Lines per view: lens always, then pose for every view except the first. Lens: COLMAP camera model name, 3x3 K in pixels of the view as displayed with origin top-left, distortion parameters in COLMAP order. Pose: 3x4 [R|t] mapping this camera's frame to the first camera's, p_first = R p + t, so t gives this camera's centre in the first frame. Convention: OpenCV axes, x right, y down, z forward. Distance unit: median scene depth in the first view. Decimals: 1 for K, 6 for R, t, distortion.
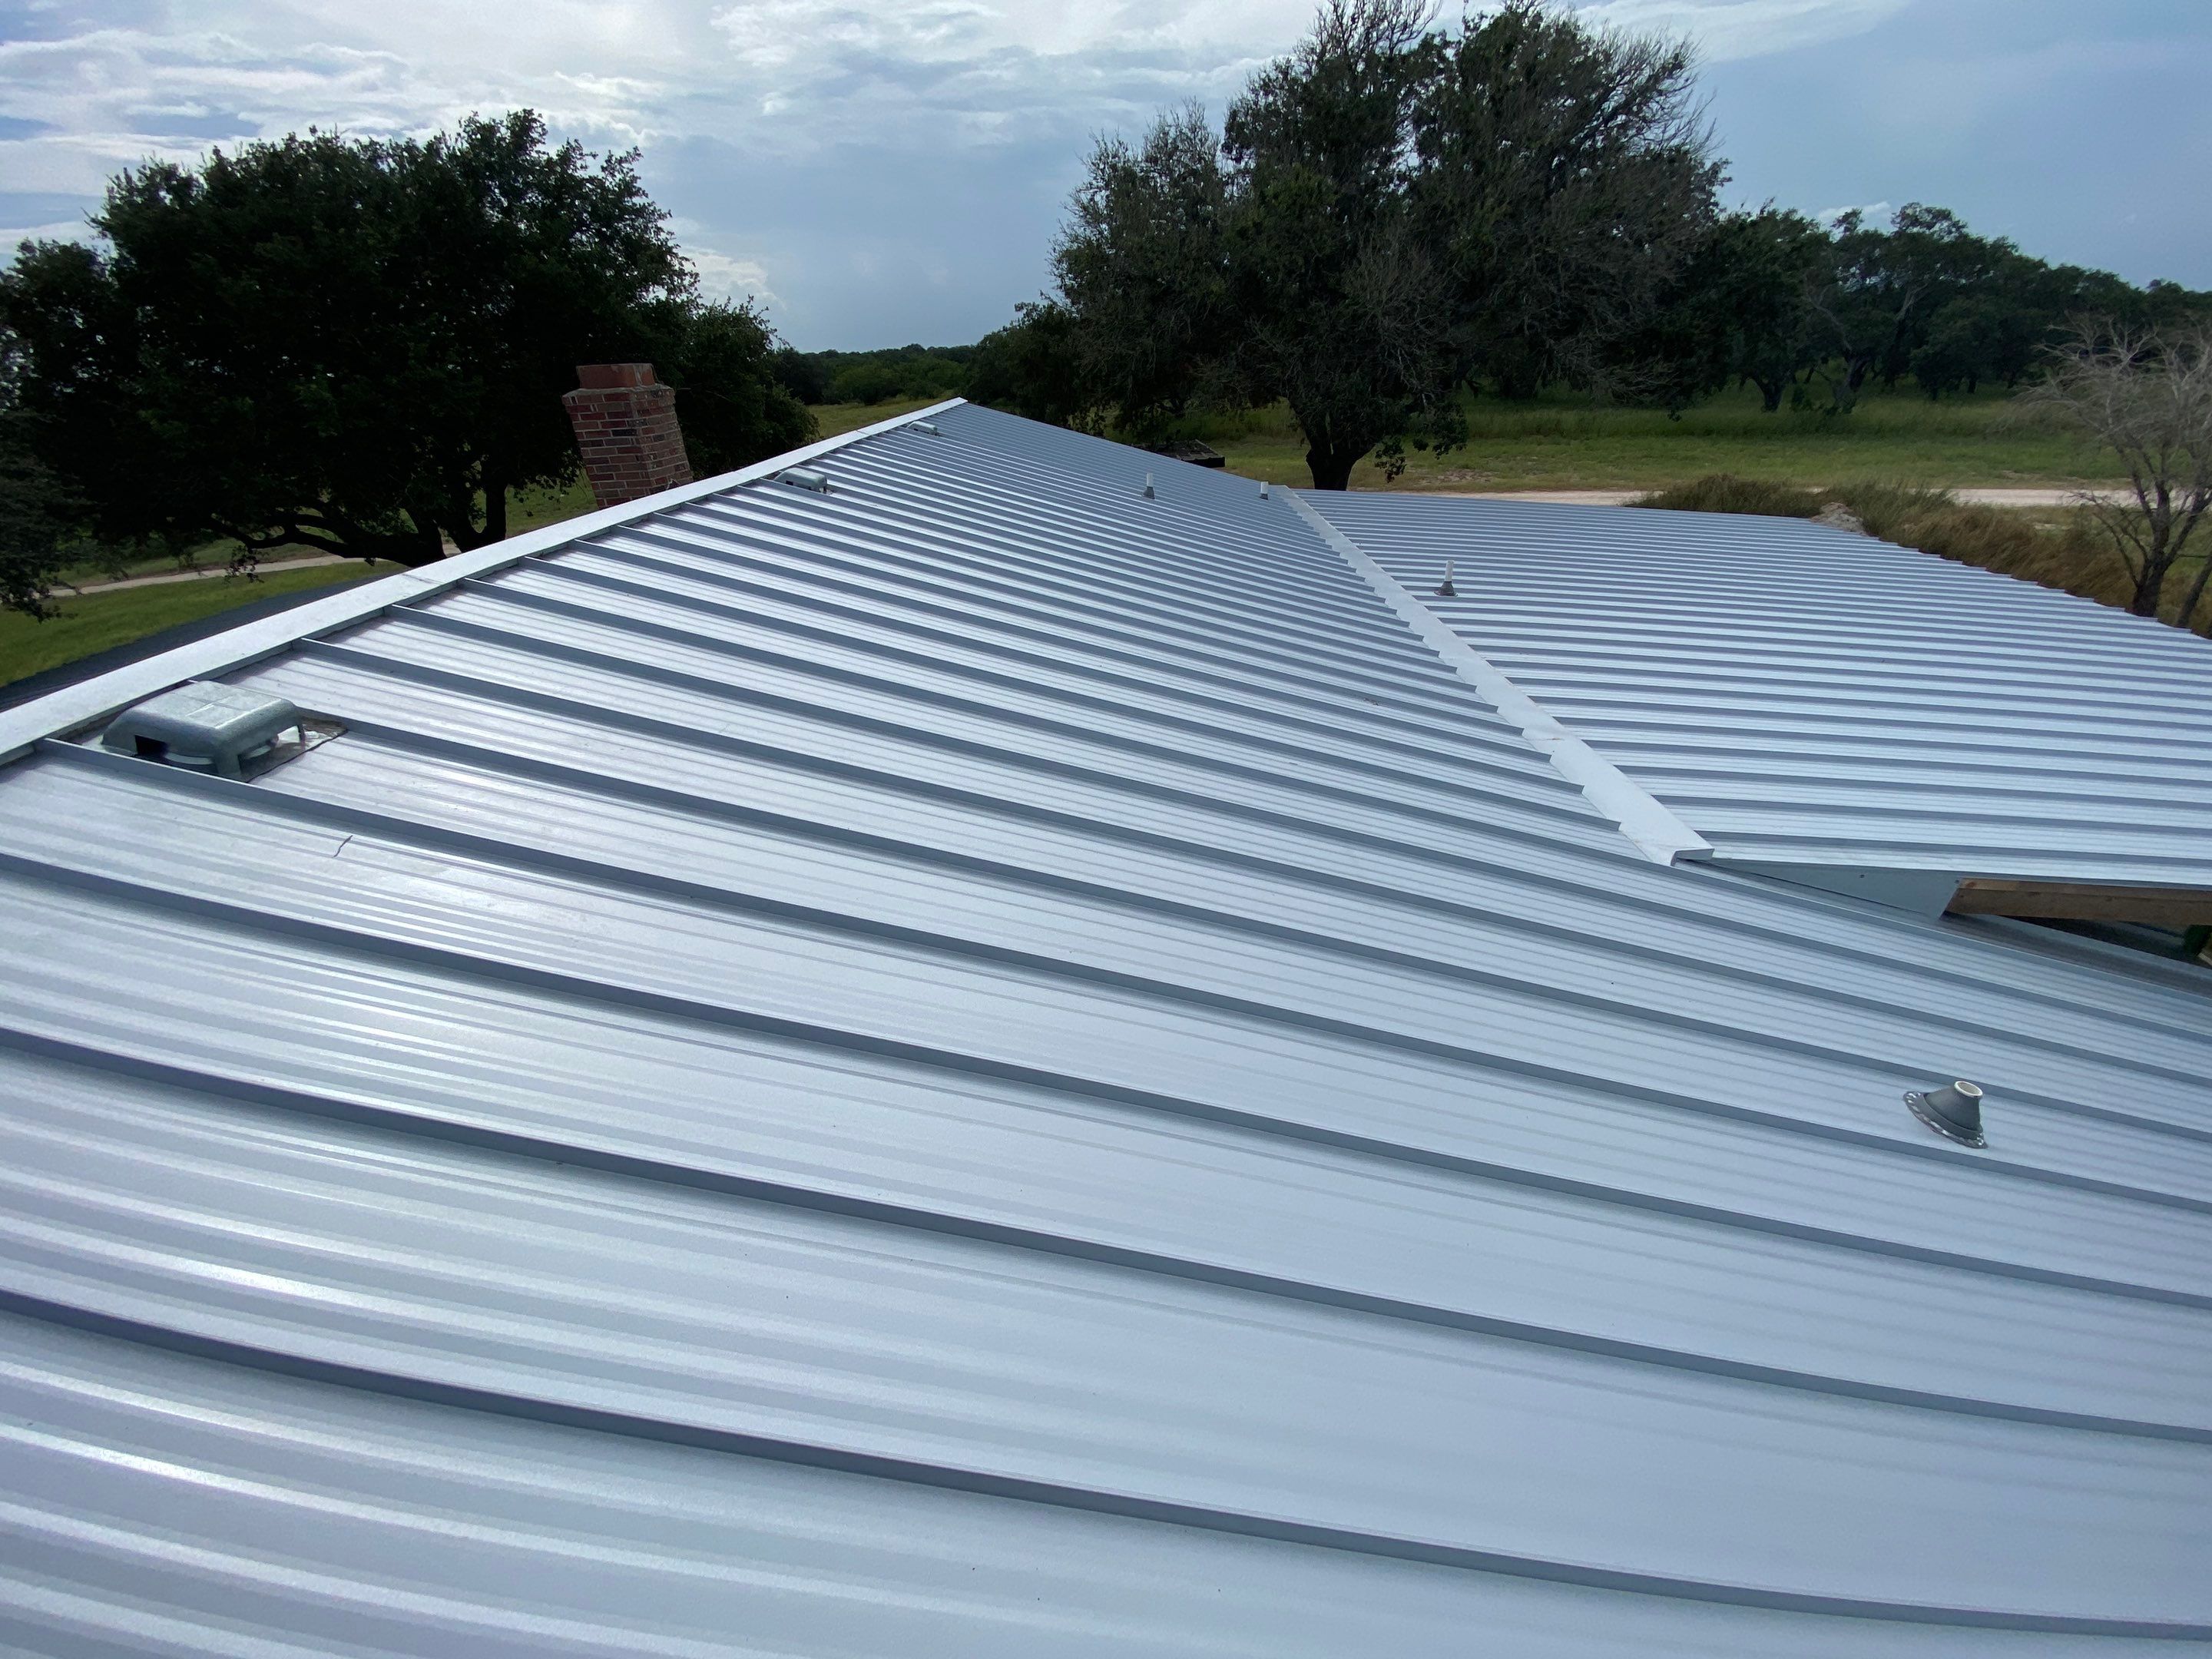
lens RADIAL K [[889.7, 0, 1106.0], [0, 889.7, 829.5], [0, 0, 1]] dist [0.000420, -0.012737]
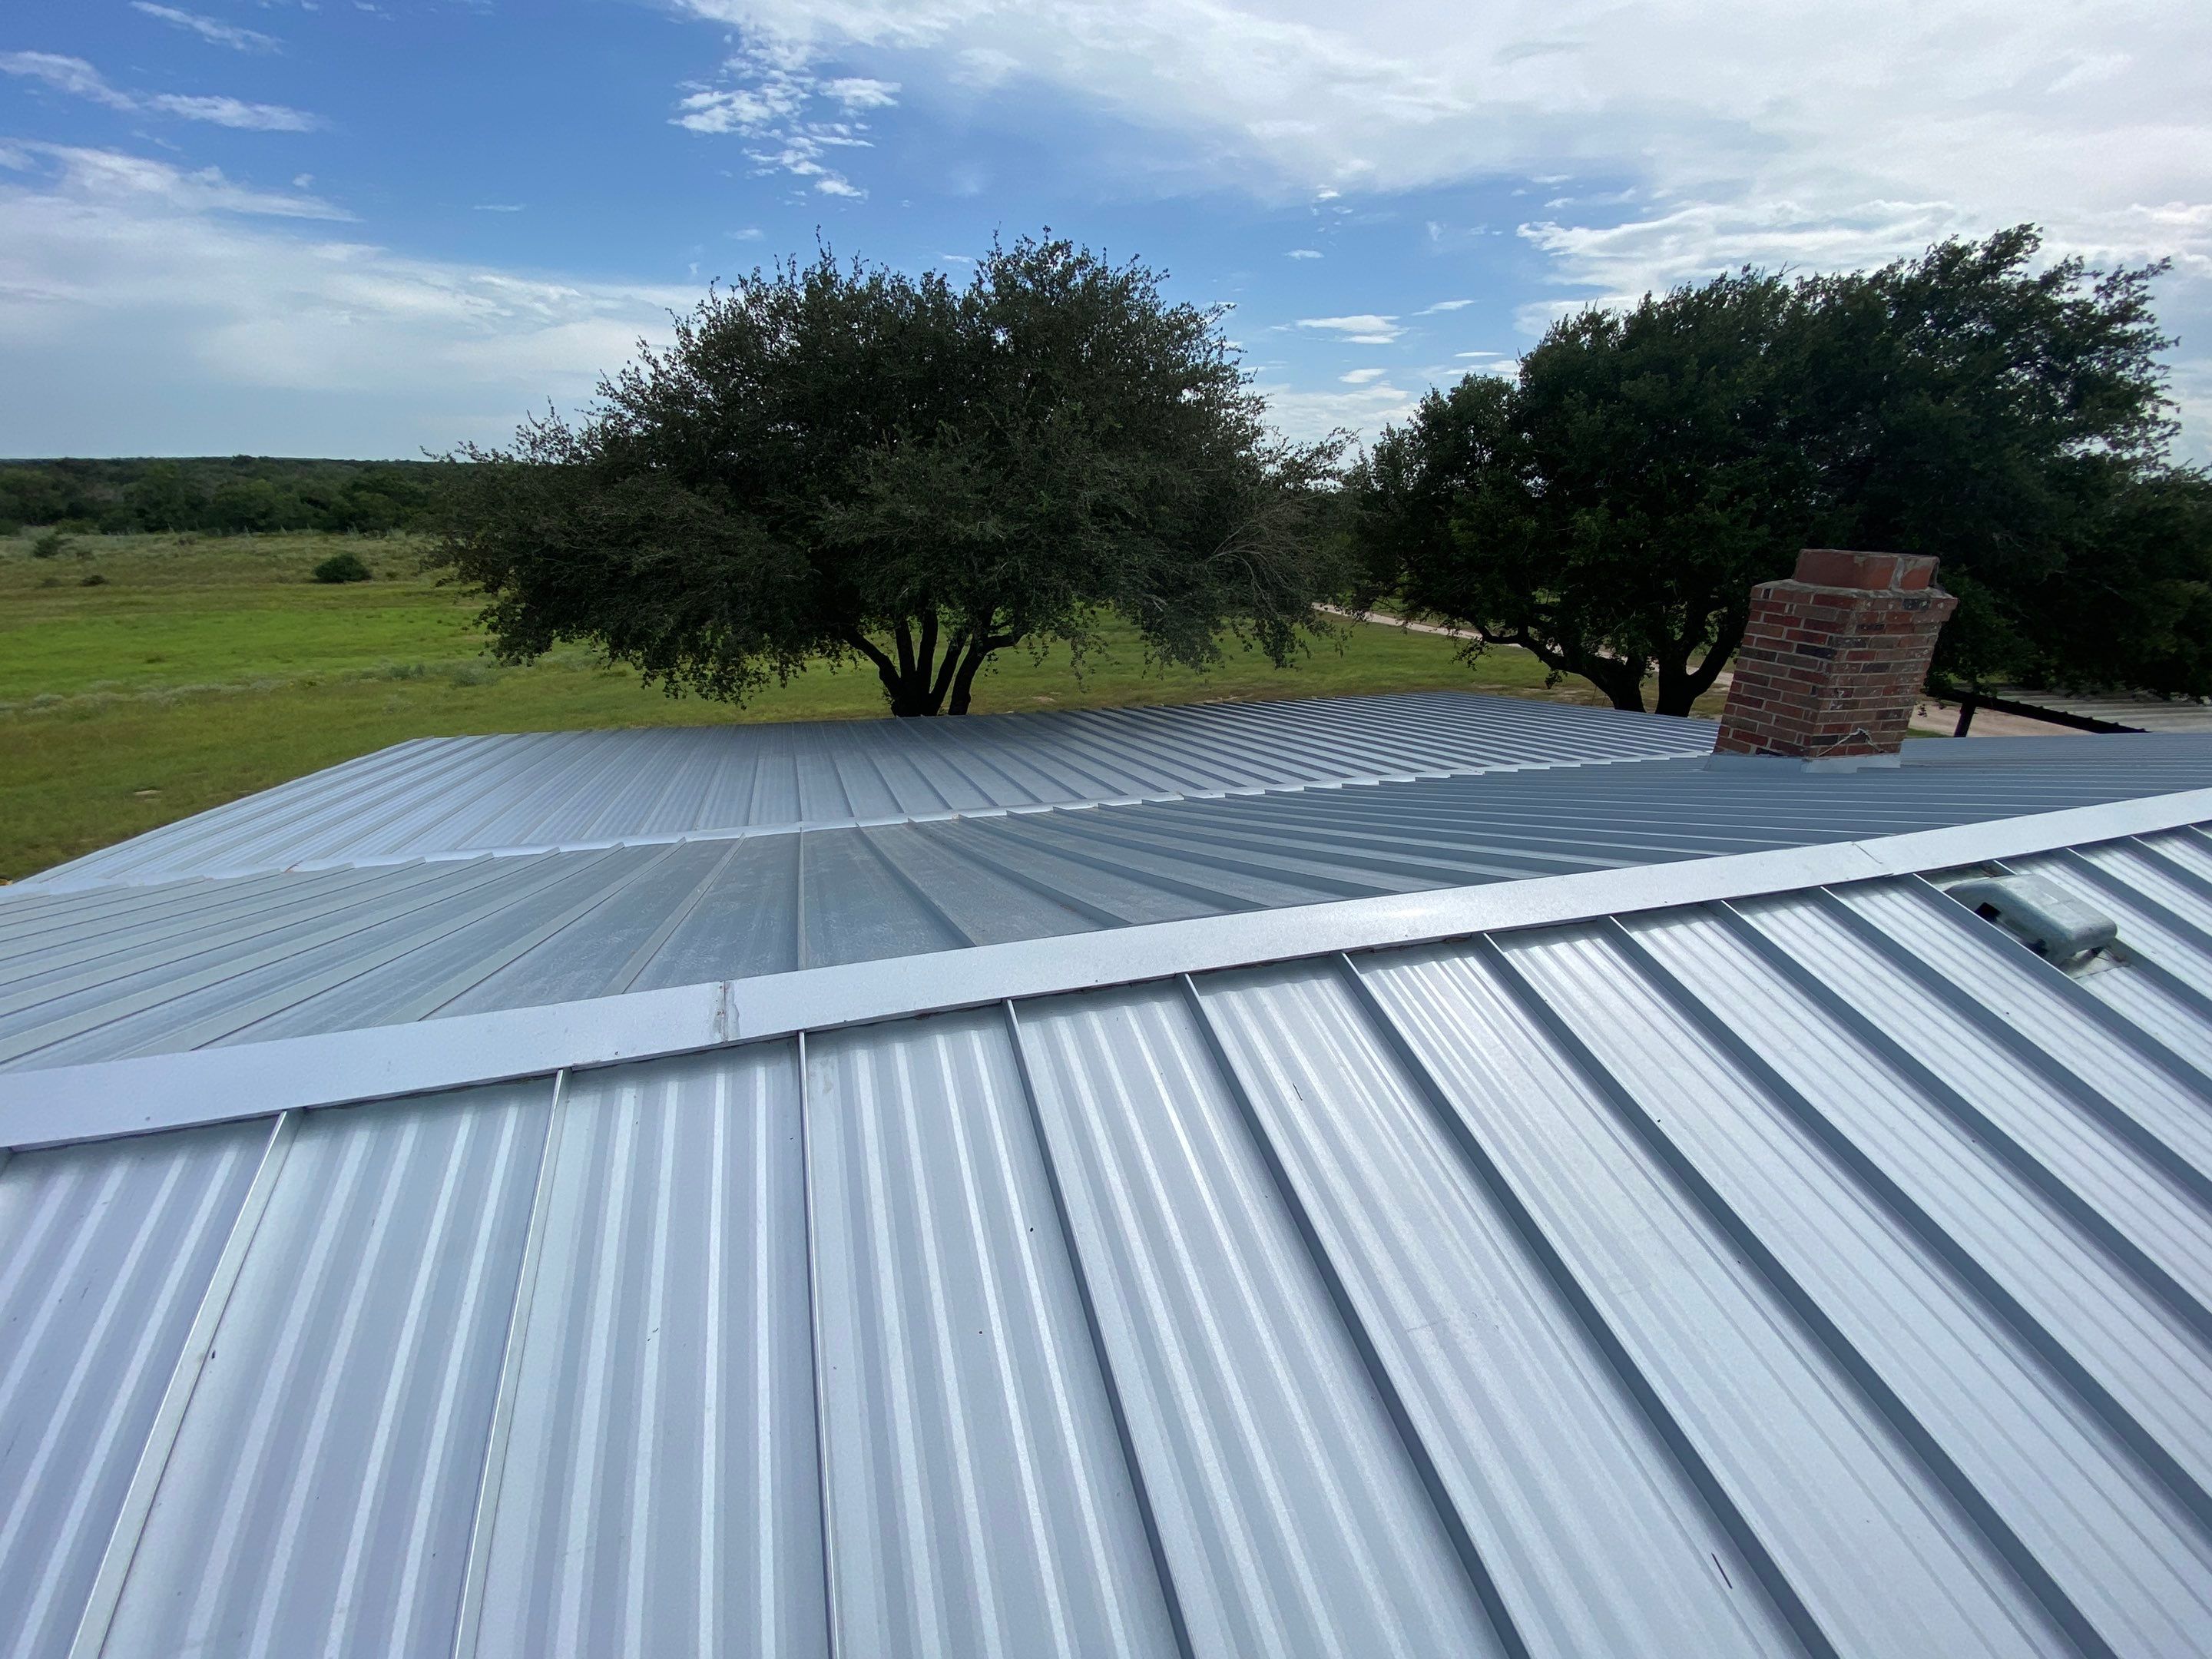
lens RADIAL K [[889.7, 0, 1106.0], [0, 889.7, 829.5], [0, 0, 1]] dist [0.000420, -0.012737]
pose [[0.328401, 0.385440, -0.862316, -0.049565], [-0.487172, 0.851264, 0.194967, -0.096723], [0.809207, 0.356069, 0.467332, 0.150306]]
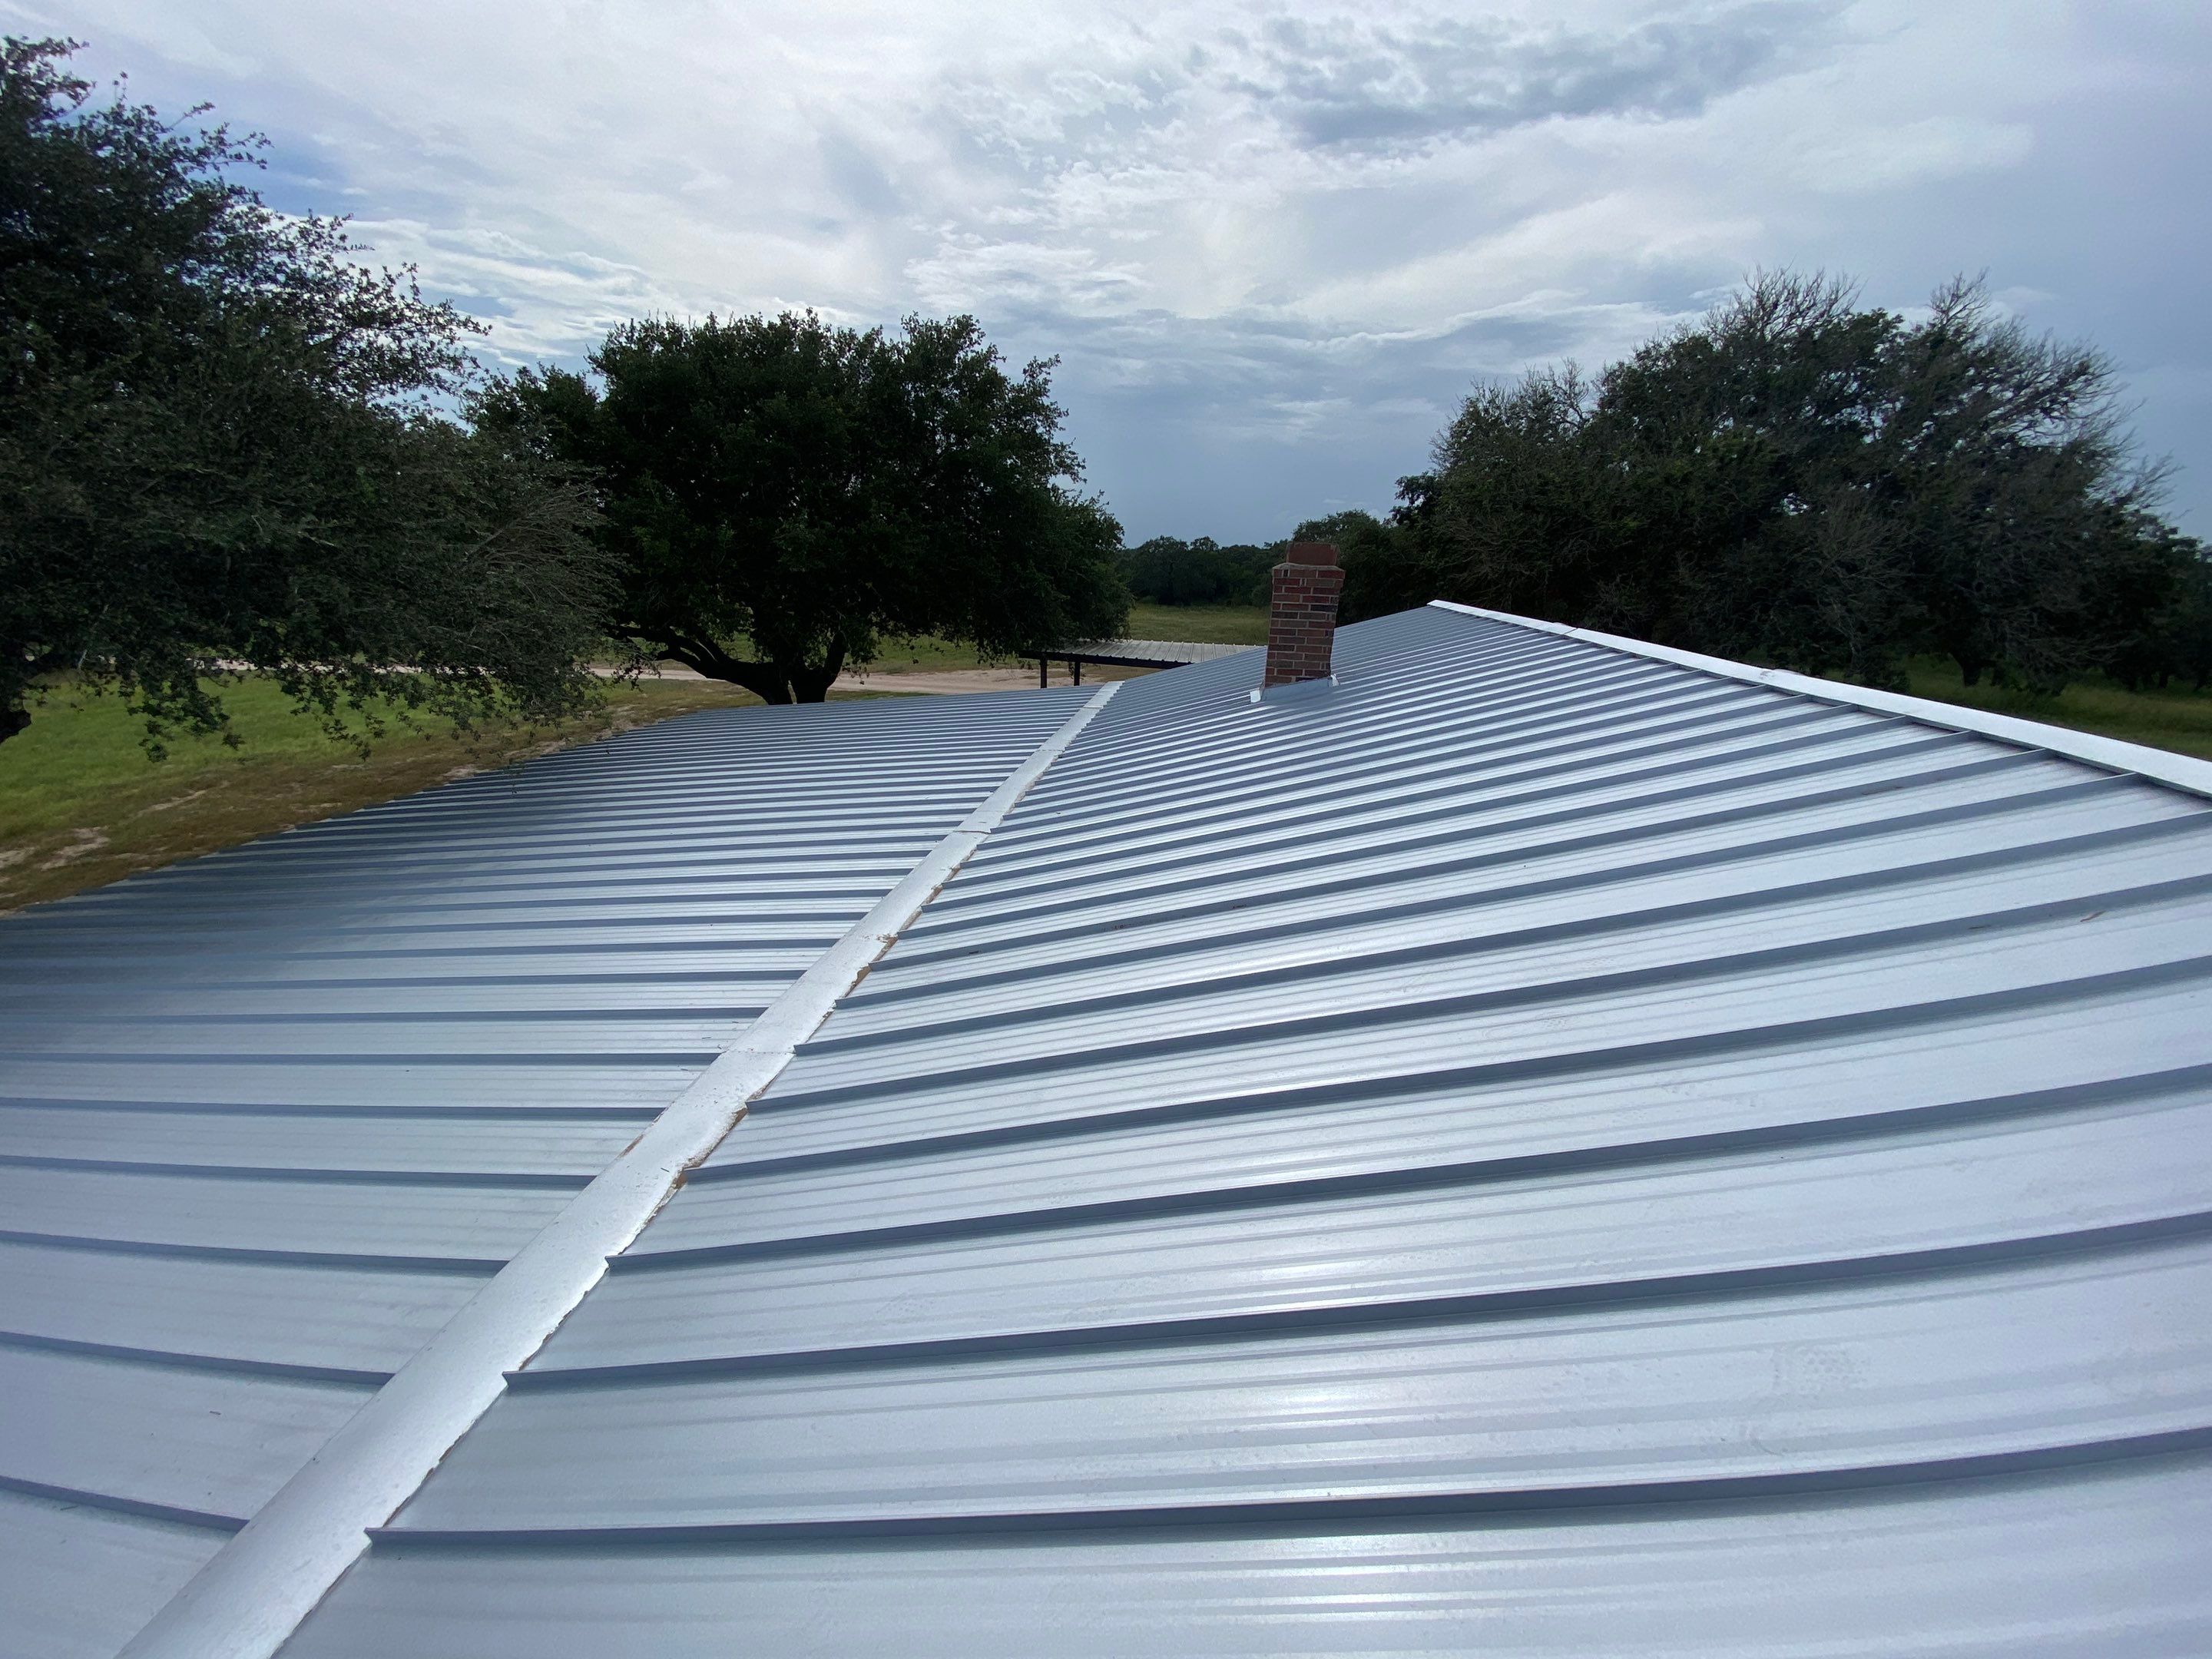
lens RADIAL K [[889.7, 0, 1106.0], [0, 889.7, 829.5], [0, 0, 1]] dist [0.000420, -0.012737]
pose [[0.989757, 0.118721, -0.079283, -0.308805], [-0.131967, 0.972696, -0.190911, 0.006303], [0.054453, 0.199419, 0.978400, 0.030165]]
